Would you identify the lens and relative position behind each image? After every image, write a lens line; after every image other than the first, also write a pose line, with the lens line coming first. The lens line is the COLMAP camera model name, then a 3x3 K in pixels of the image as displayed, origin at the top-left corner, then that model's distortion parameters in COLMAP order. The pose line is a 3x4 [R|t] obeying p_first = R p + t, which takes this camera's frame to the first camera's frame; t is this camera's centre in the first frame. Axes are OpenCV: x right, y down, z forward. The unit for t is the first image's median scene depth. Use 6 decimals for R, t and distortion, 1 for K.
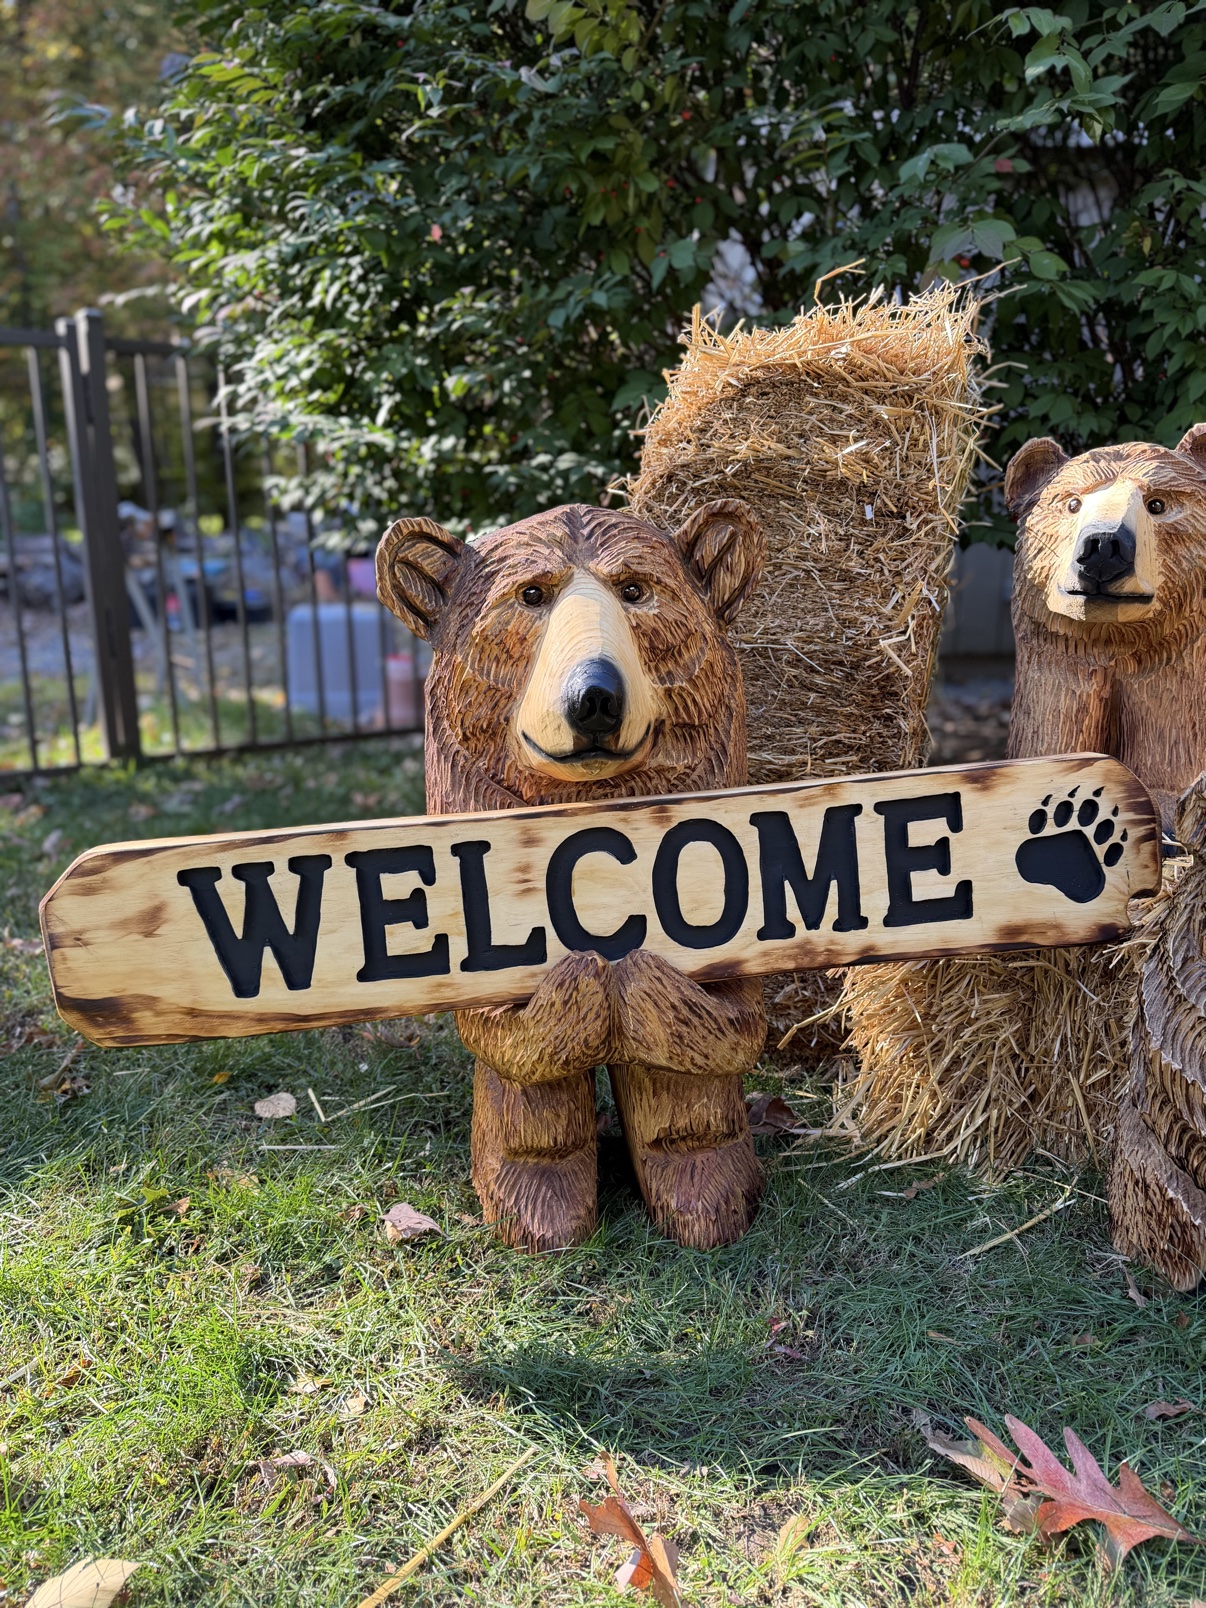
lens RADIAL K [[1096.6, 0, 609.9], [0, 1096.6, 797.6], [0, 0, 1]] dist [0.100708, -0.122401]
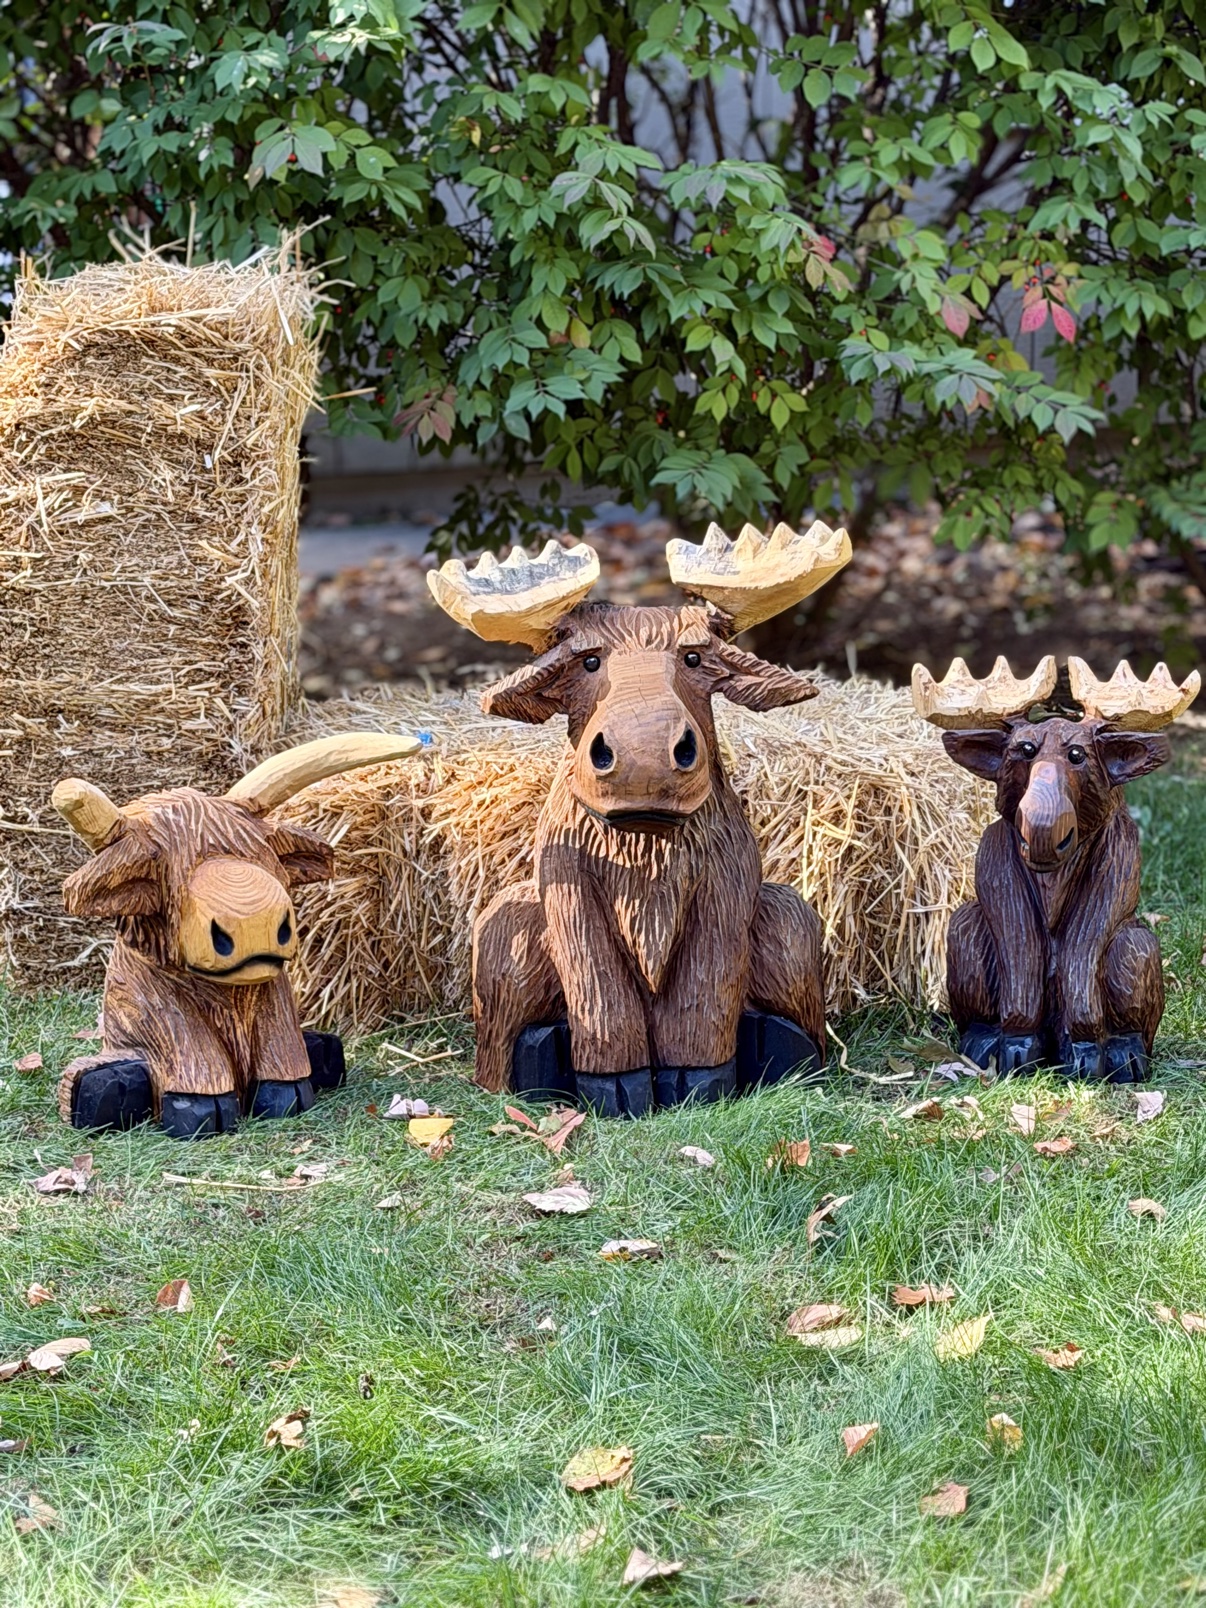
lens RADIAL K [[3288.1, 0, 603.0], [0, 3288.1, 804.0], [0, 0, 1]] dist [0.074216, 0.197837]
pose [[0.952884, -0.080016, 0.292591, -0.374169], [0.076314, 0.996793, 0.024065, 0.033145], [-0.293579, -0.000602, 0.955935, -2.223169]]
